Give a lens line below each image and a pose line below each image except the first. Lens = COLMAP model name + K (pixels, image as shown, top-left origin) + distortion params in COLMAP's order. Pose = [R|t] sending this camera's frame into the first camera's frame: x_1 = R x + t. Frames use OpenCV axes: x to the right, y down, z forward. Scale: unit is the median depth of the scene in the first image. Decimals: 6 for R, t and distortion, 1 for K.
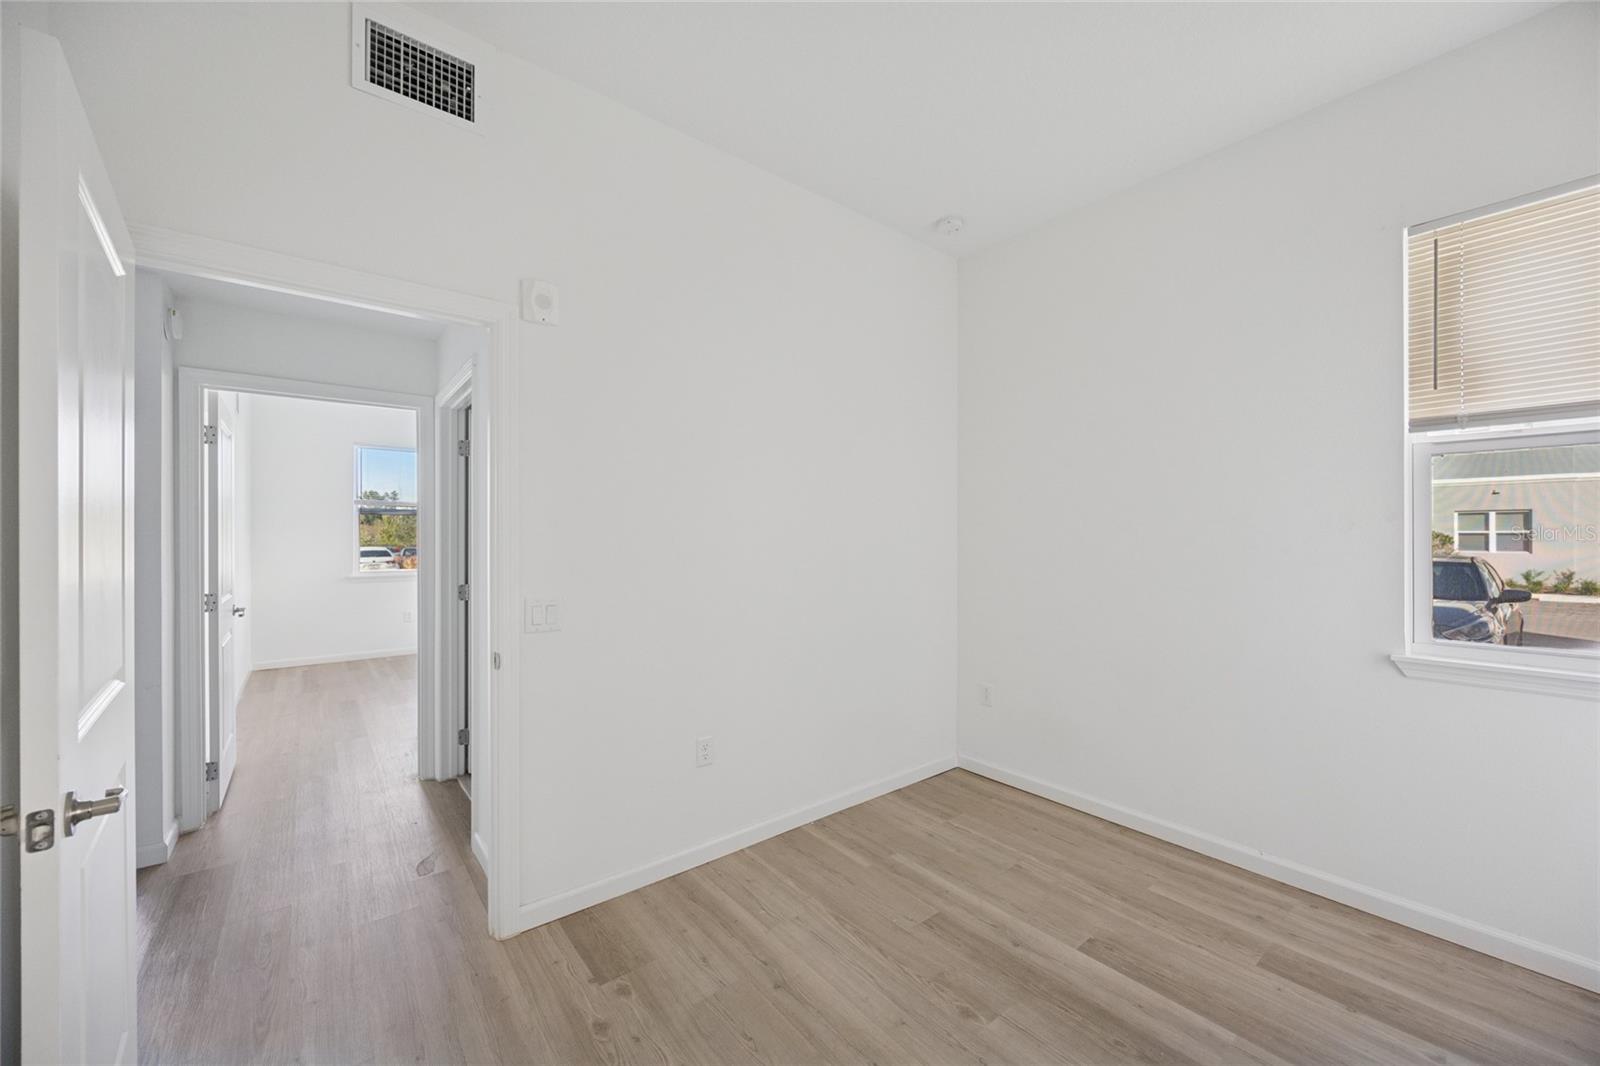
lens RADIAL K [[612.6, 0, 800.6], [0, 612.6, 527.1], [0, 0, 1]] dist [-0.000950, -0.000237]
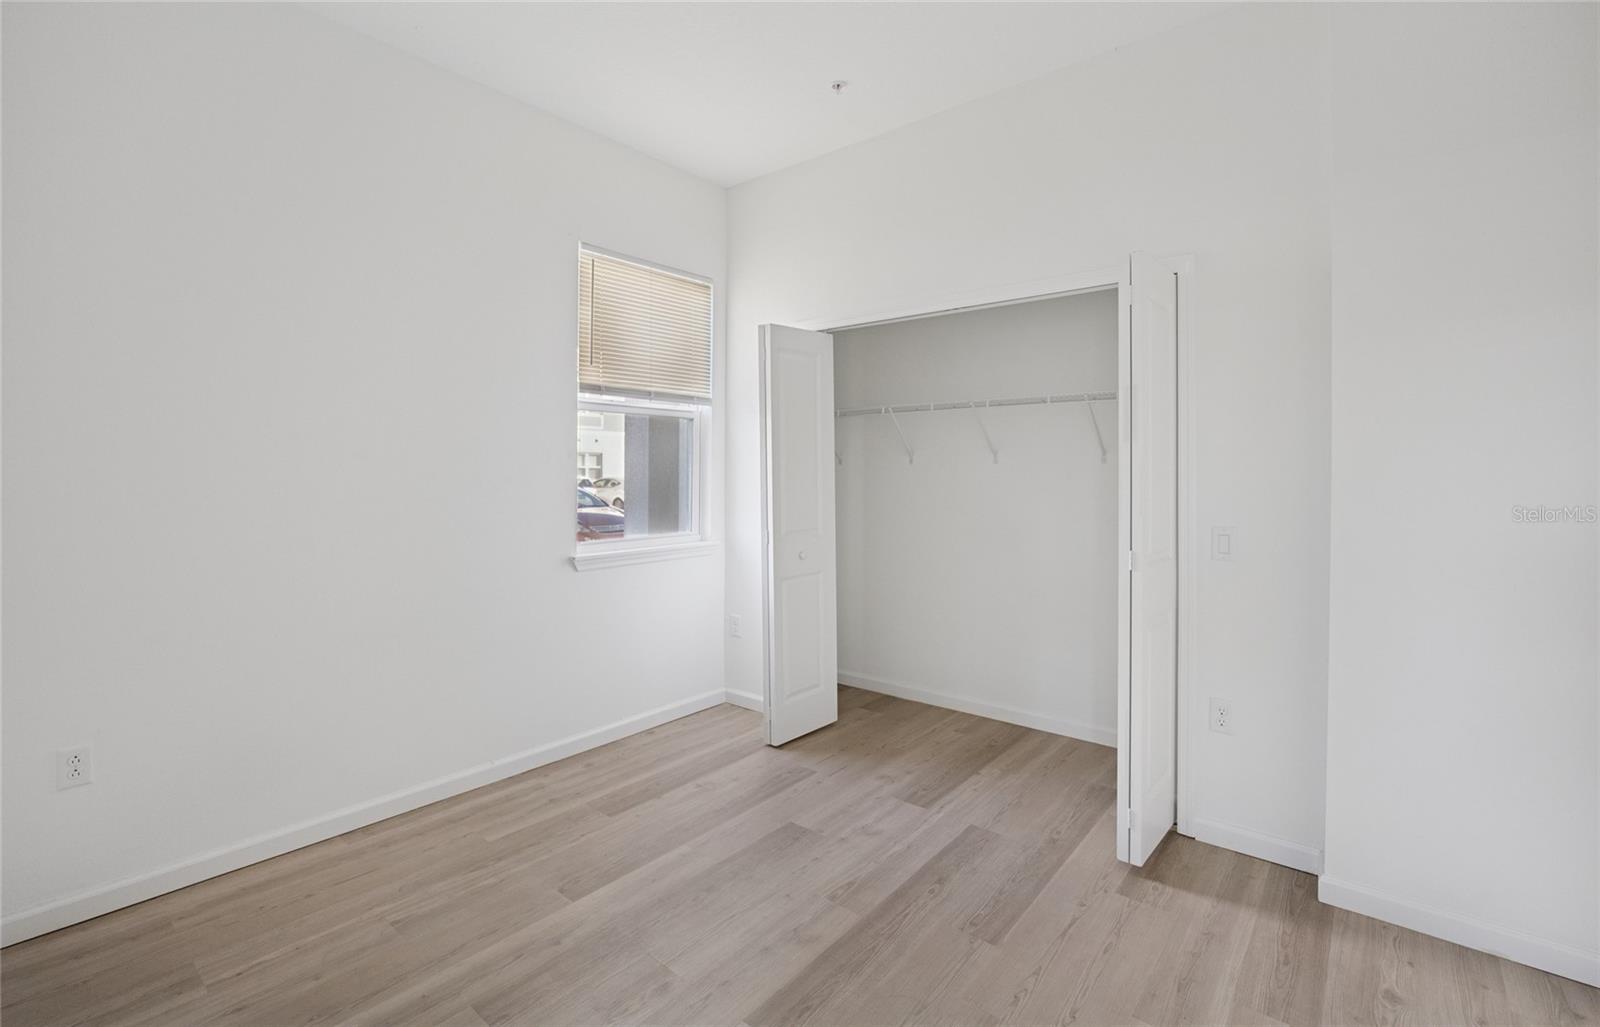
lens RADIAL K [[721.9, 0, 800.0], [0, 721.9, 513.5], [0, 0, 1]] dist [-0.001075, -0.000287]
pose [[-0.206793, -0.056245, 0.976767, -0.593225], [-0.022052, 0.998361, 0.052819, 0.025280], [-0.978136, -0.010617, -0.207694, 0.794592]]
